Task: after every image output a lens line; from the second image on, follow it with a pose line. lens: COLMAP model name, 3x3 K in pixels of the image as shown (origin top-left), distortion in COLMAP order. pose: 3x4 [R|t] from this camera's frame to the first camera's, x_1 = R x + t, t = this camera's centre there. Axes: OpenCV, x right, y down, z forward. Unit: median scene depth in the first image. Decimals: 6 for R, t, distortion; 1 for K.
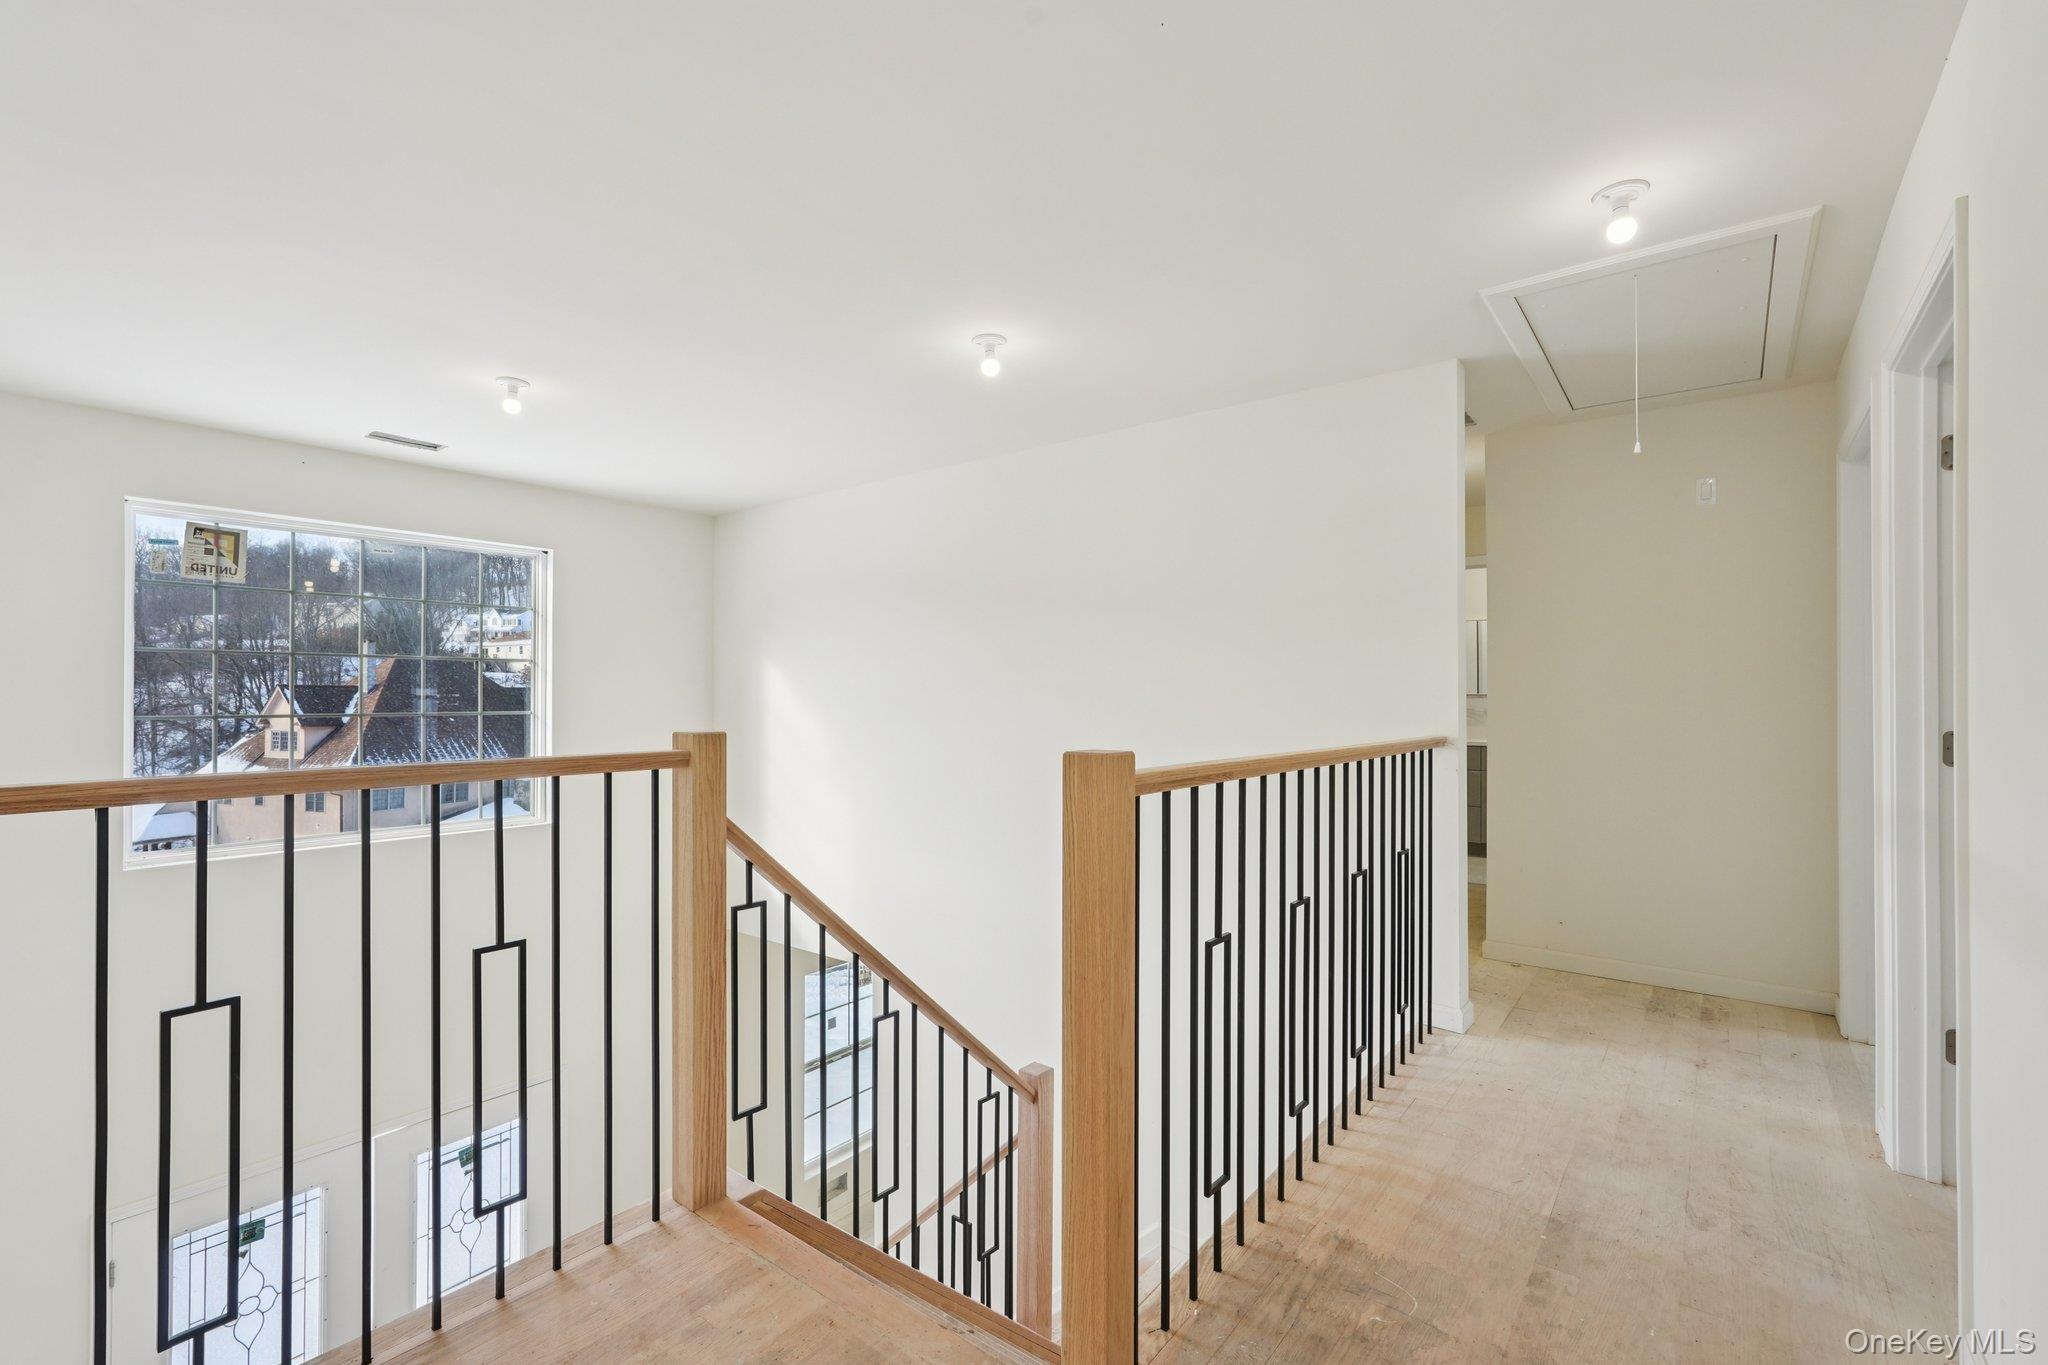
lens RADIAL K [[904.7, 0, 1031.0], [0, 904.7, 685.1], [0, 0, 1]] dist [-0.000808, 0.000285]
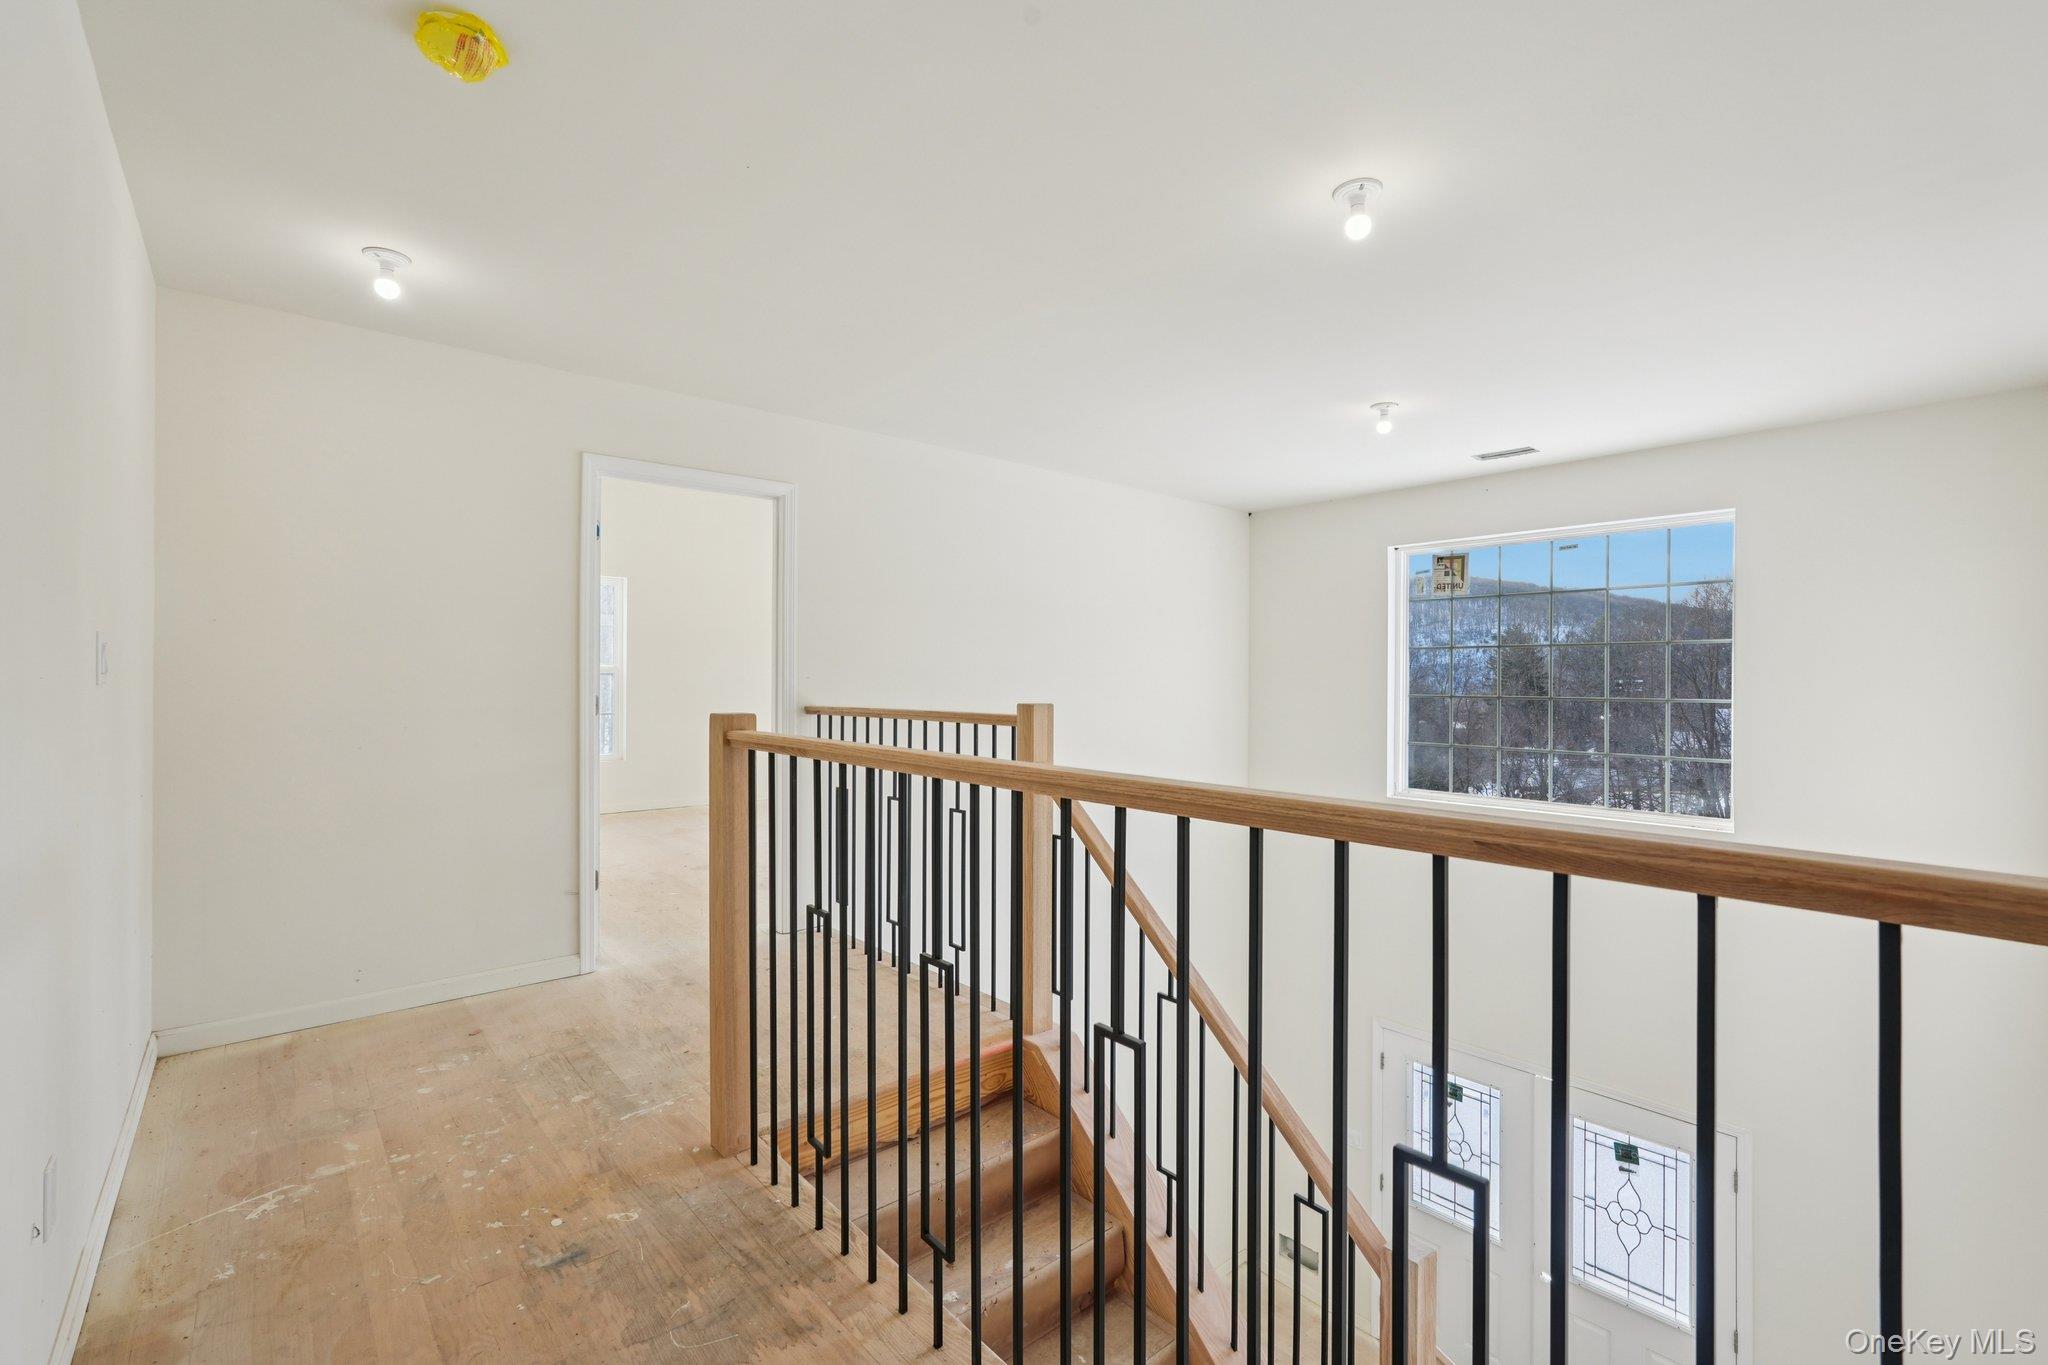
lens RADIAL K [[904.7, 0, 1031.0], [0, 904.7, 685.1], [0, 0, 1]] dist [-0.000808, 0.000285]
pose [[-0.203824, 0.005446, -0.978992, 1.125619], [0.007284, 0.999965, 0.004046, 0.017893], [0.978981, -0.006307, -0.203856, 1.395911]]
